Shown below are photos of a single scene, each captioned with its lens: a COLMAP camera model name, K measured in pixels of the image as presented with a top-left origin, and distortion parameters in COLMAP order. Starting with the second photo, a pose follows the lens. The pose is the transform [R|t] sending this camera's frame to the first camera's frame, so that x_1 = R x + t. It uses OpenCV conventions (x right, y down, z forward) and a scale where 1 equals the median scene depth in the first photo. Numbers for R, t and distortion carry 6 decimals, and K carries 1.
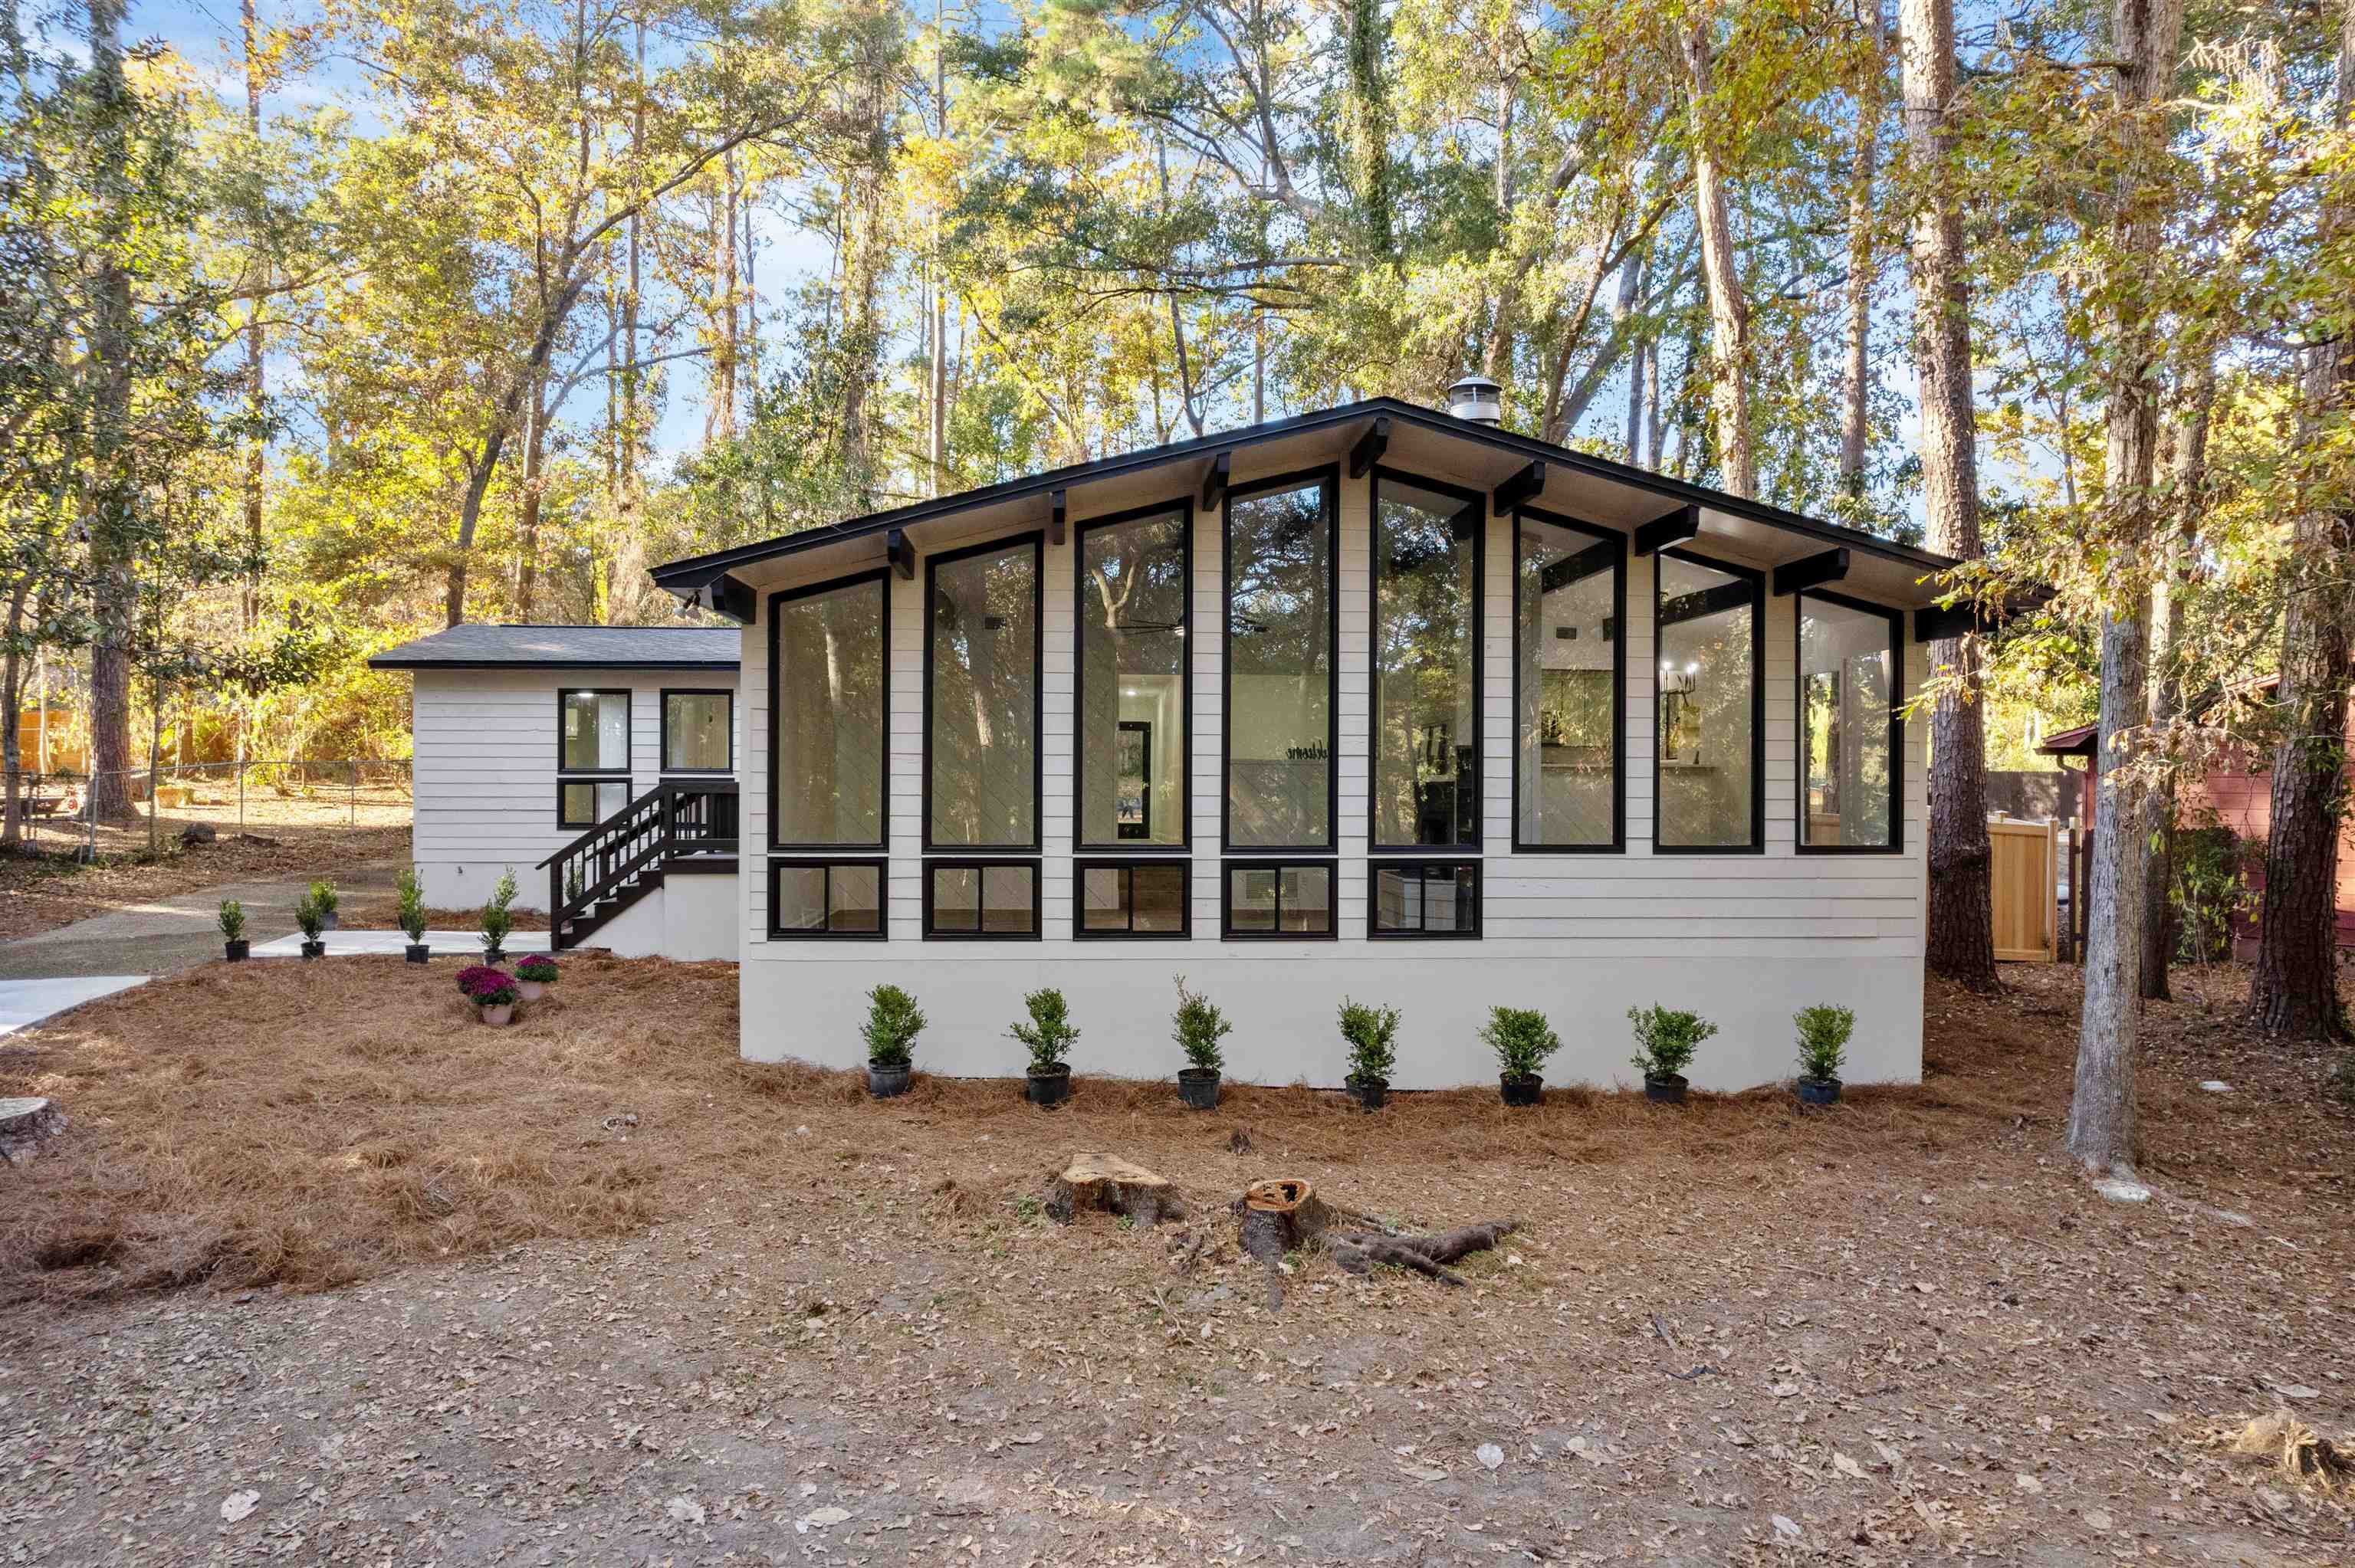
lens RADIAL K [[1503.8, 0, 1182.9], [0, 1503.8, 866.9], [0, 0, 1]] dist [-0.036236, 0.000463]
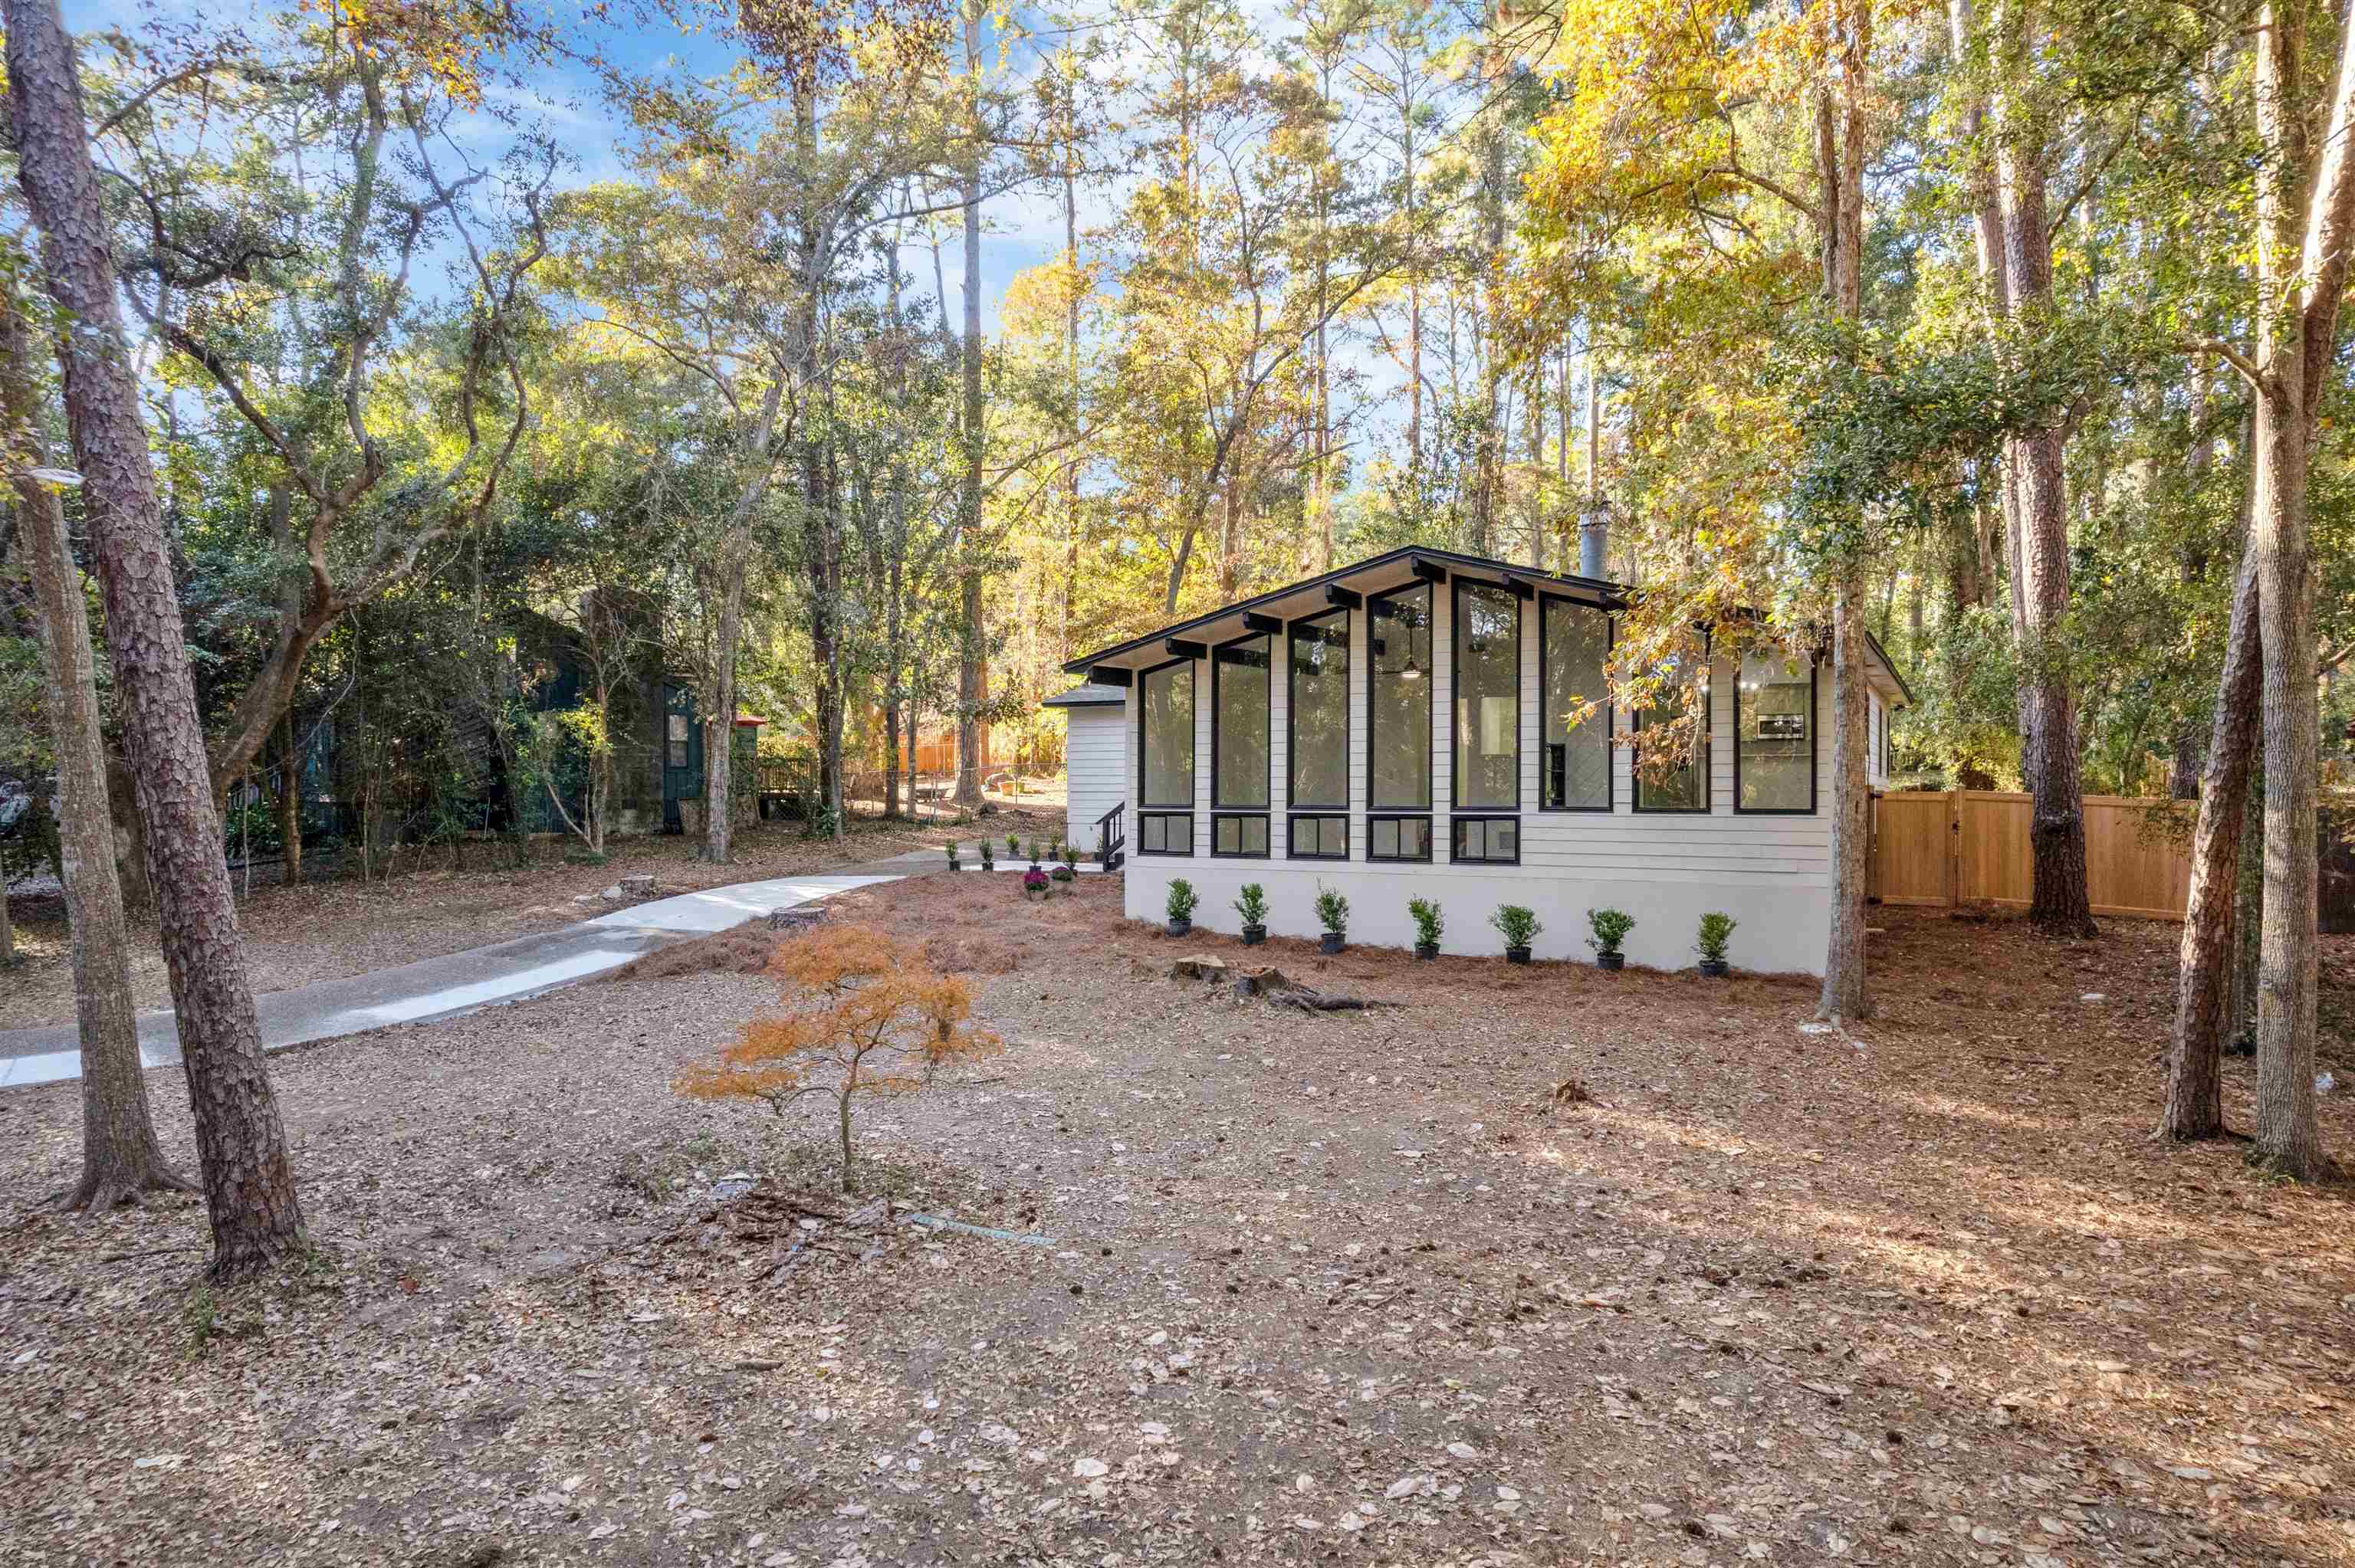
lens RADIAL K [[1503.8, 0, 1182.9], [0, 1503.8, 866.9], [0, 0, 1]] dist [-0.036236, 0.000463]
pose [[0.848542, 0.024233, -0.528572, 0.765912], [-0.023789, 0.999688, 0.007642, 0.047658], [0.528592, 0.006090, 0.848854, -0.563704]]
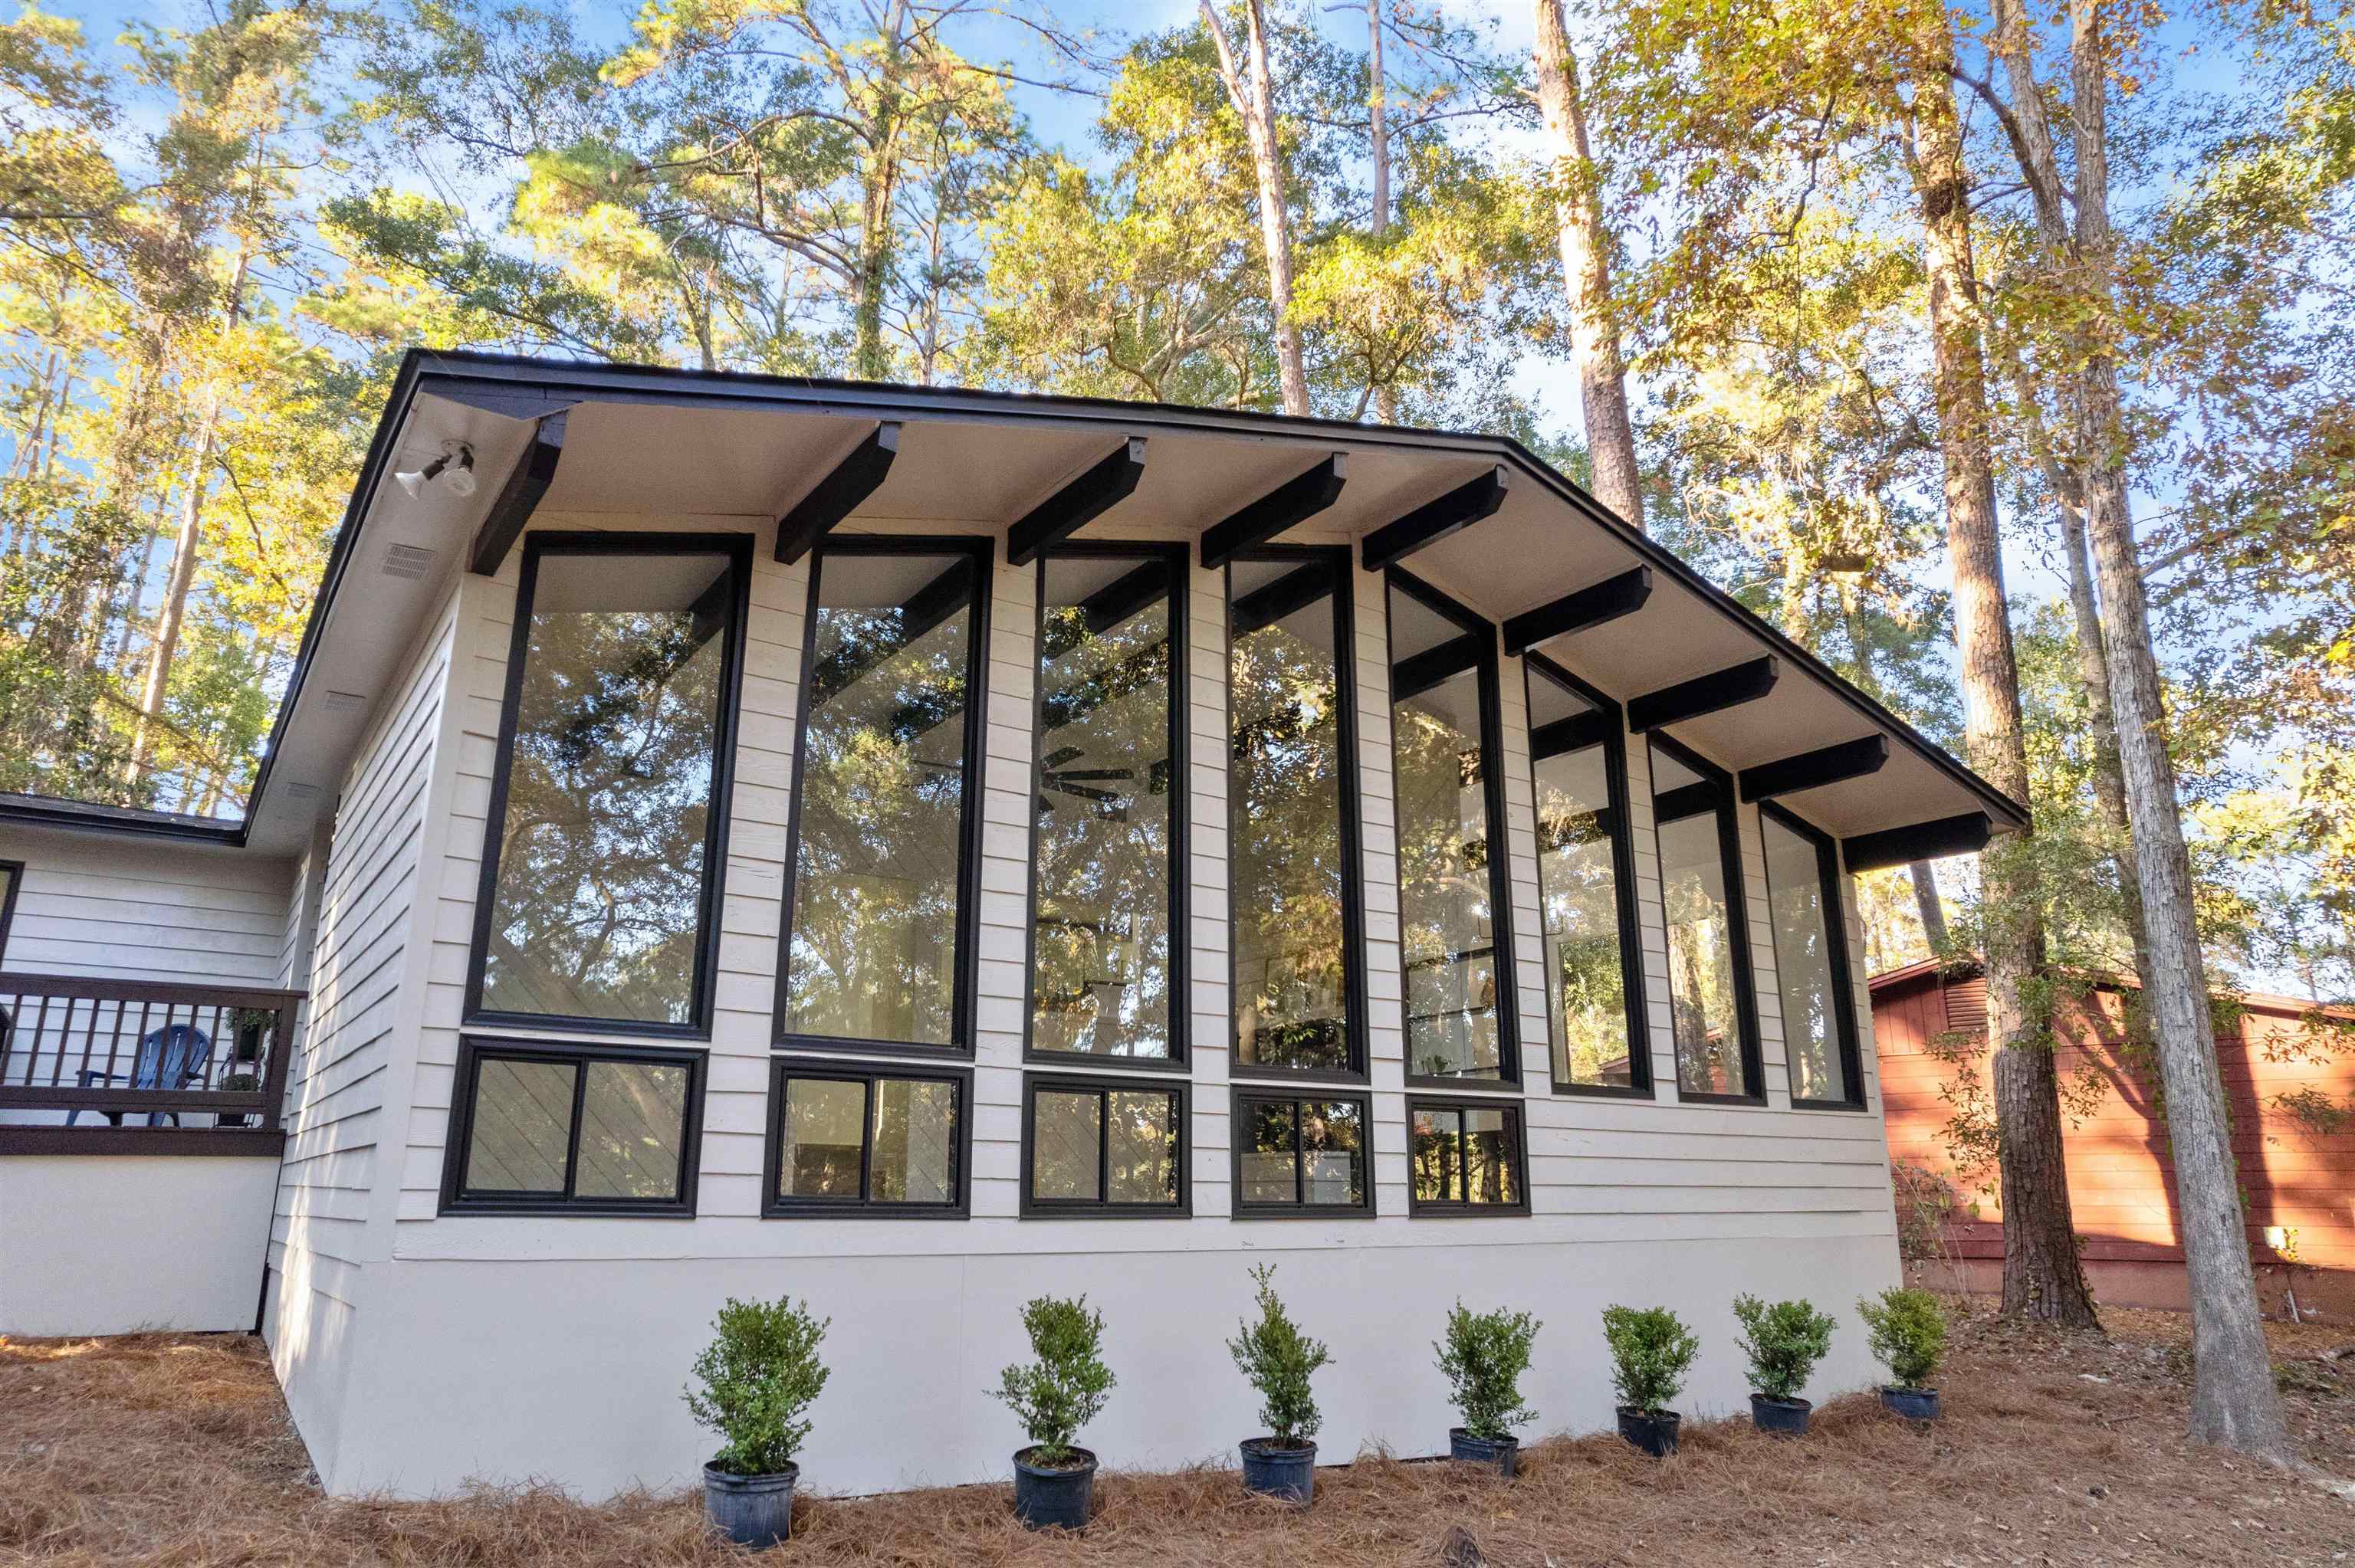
lens RADIAL K [[1503.8, 0, 1182.9], [0, 1503.8, 866.9], [0, 0, 1]] dist [-0.036236, 0.000463]
pose [[0.855987, 0.111317, 0.504872, -0.324617], [0.026192, 0.965954, -0.257386, 0.069201], [-0.516334, 0.233543, 0.823928, 0.484751]]
